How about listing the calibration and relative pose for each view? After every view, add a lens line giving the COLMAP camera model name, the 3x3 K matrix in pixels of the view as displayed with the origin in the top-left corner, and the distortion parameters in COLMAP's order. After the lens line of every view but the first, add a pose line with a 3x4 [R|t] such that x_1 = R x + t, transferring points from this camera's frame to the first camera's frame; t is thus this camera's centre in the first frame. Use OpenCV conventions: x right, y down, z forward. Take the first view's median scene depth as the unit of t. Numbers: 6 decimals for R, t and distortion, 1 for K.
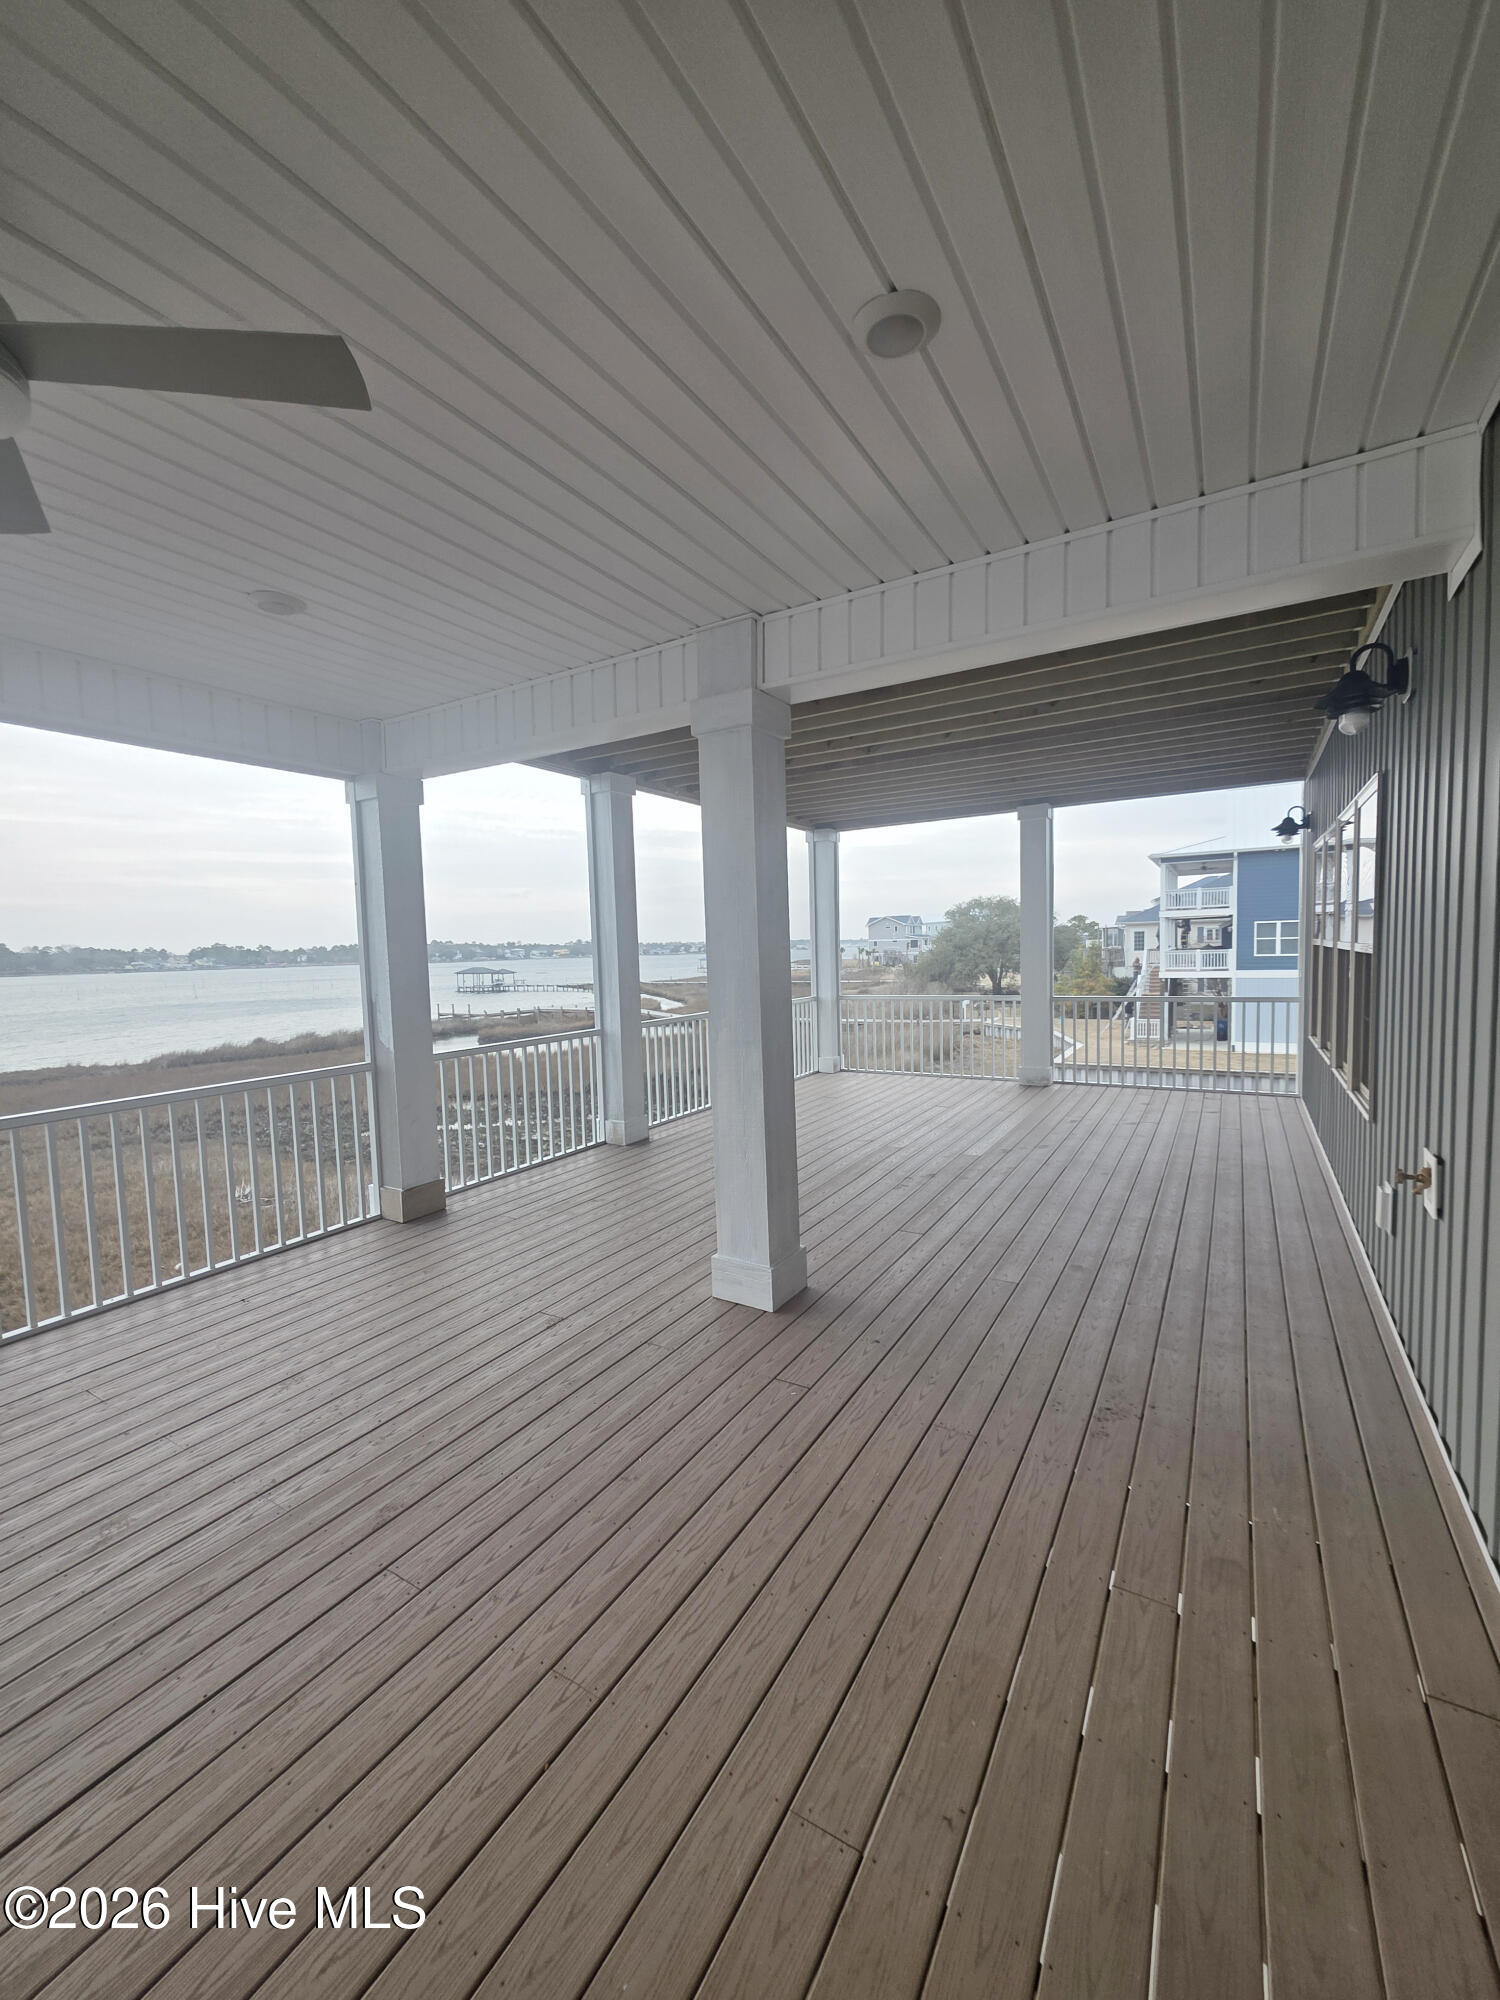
lens RADIAL K [[800.2, 0, 750.3], [0, 800.2, 1005.3], [0, 0, 1]] dist [0.001156, -0.000105]
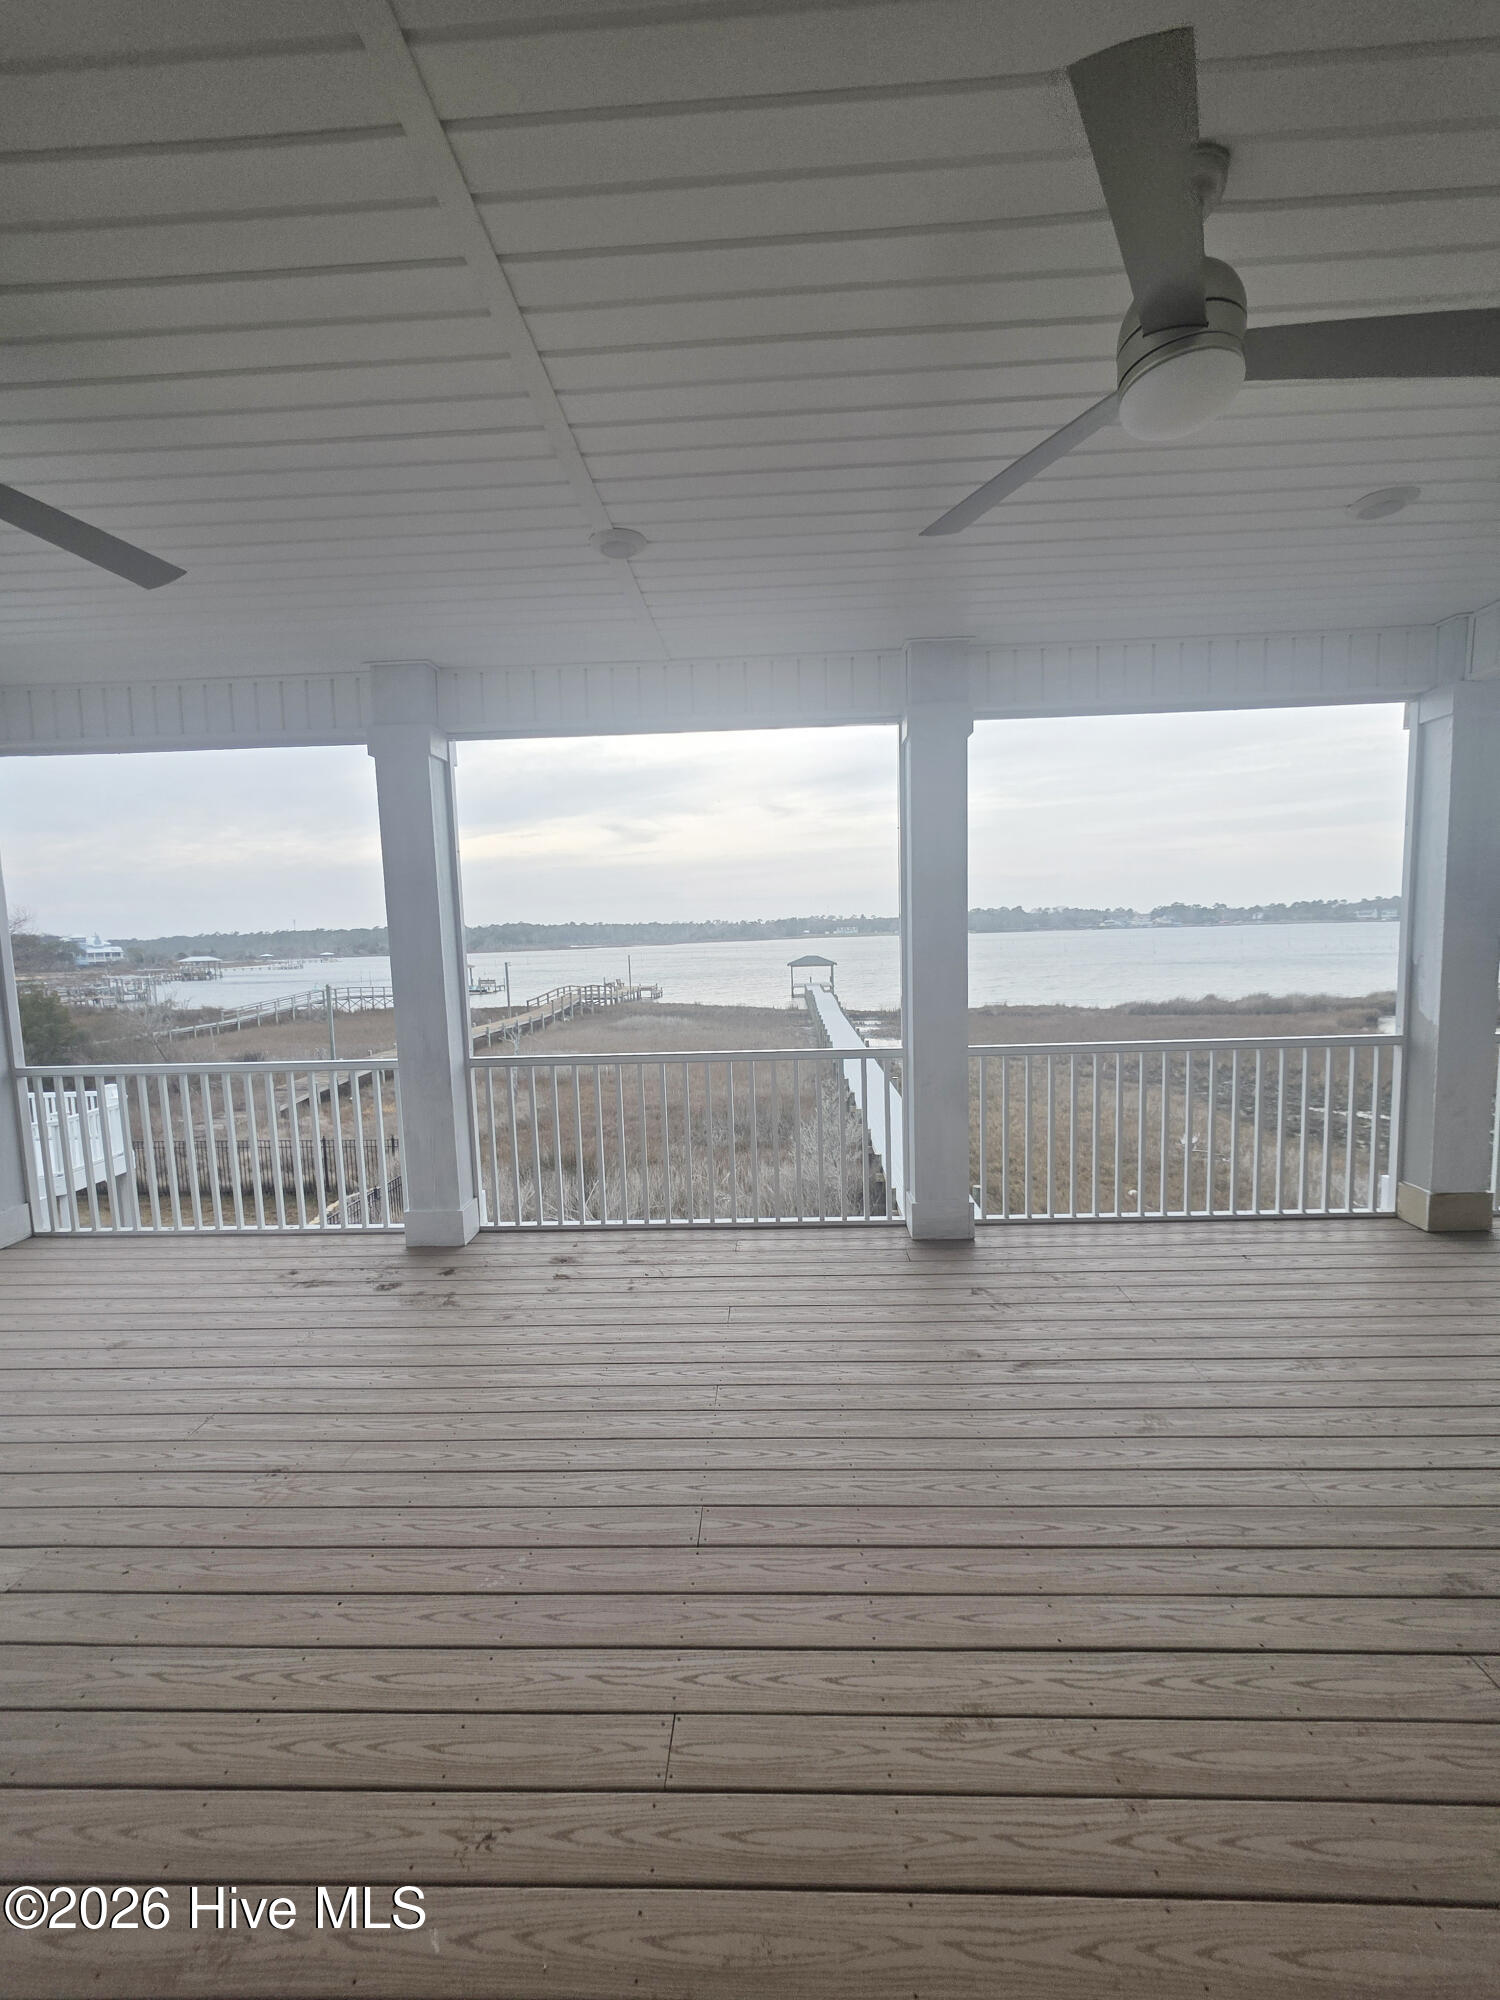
lens RADIAL K [[800.8, 0, 753.7], [0, 800.8, 1011.1], [0, 0, 1]] dist [-0.000377, -0.000255]
pose [[0.482106, 0.097609, -0.870658, -0.072454], [-0.045841, 0.995223, 0.086190, 0.004151], [0.874913, -0.001641, 0.484278, -0.017410]]
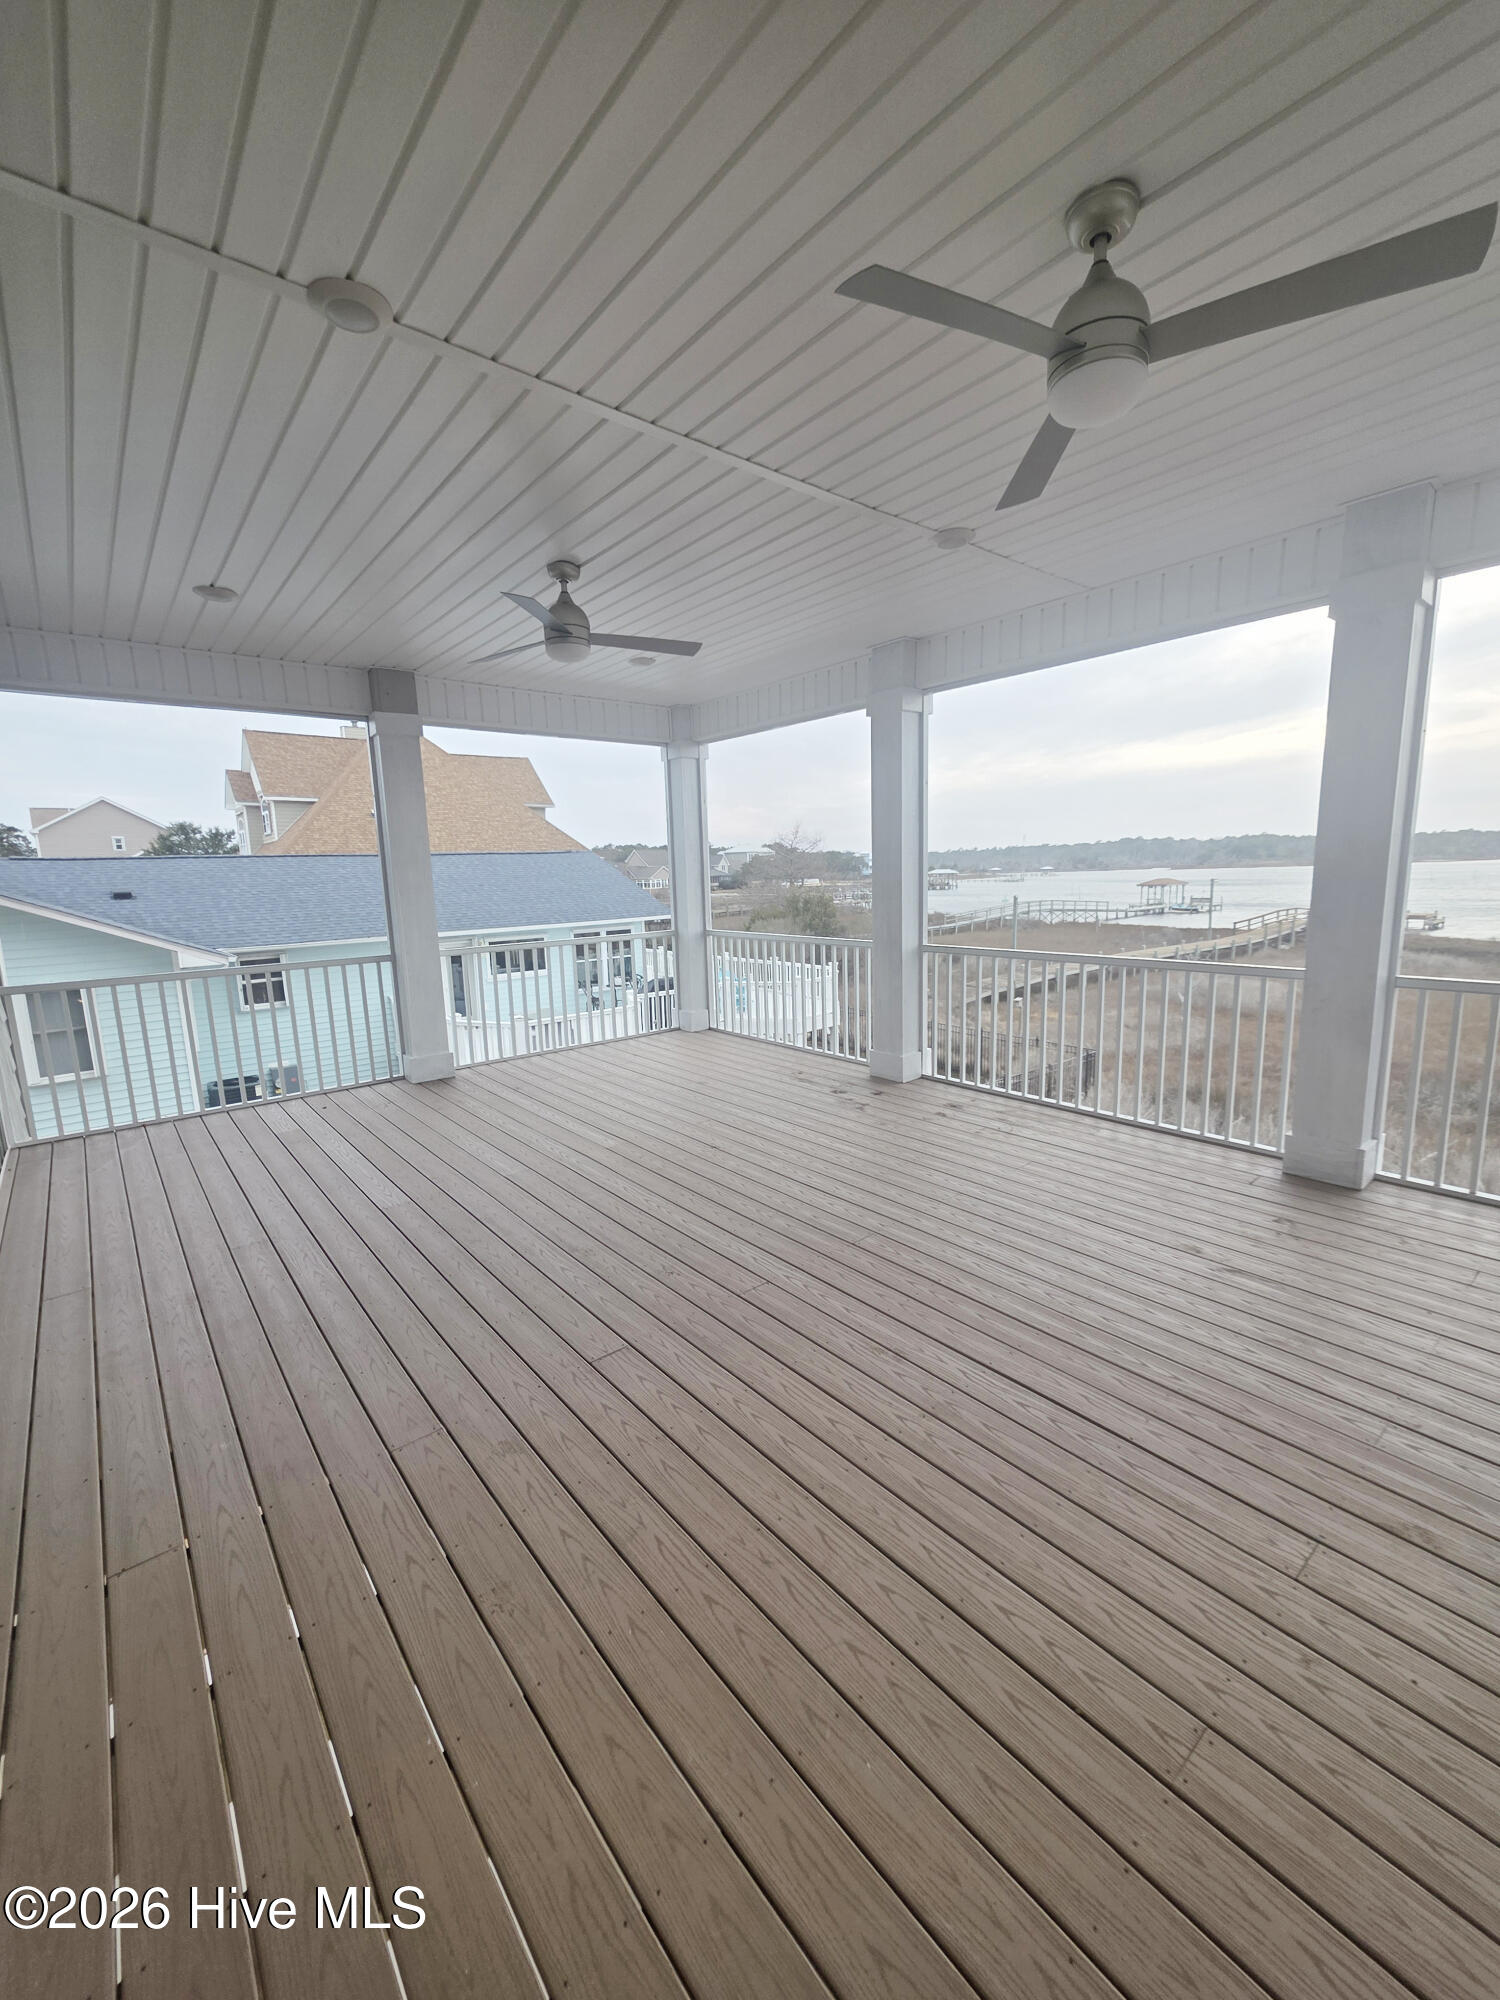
lens RADIAL K [[800.8, 0, 753.7], [0, 800.8, 1011.1], [0, 0, 1]] dist [-0.000377, -0.000255]
pose [[-0.325569, 0.201187, -0.923866, 0.191886], [-0.029065, 0.974509, 0.222458, -0.010658], [0.945071, 0.099278, -0.311422, 0.293683]]
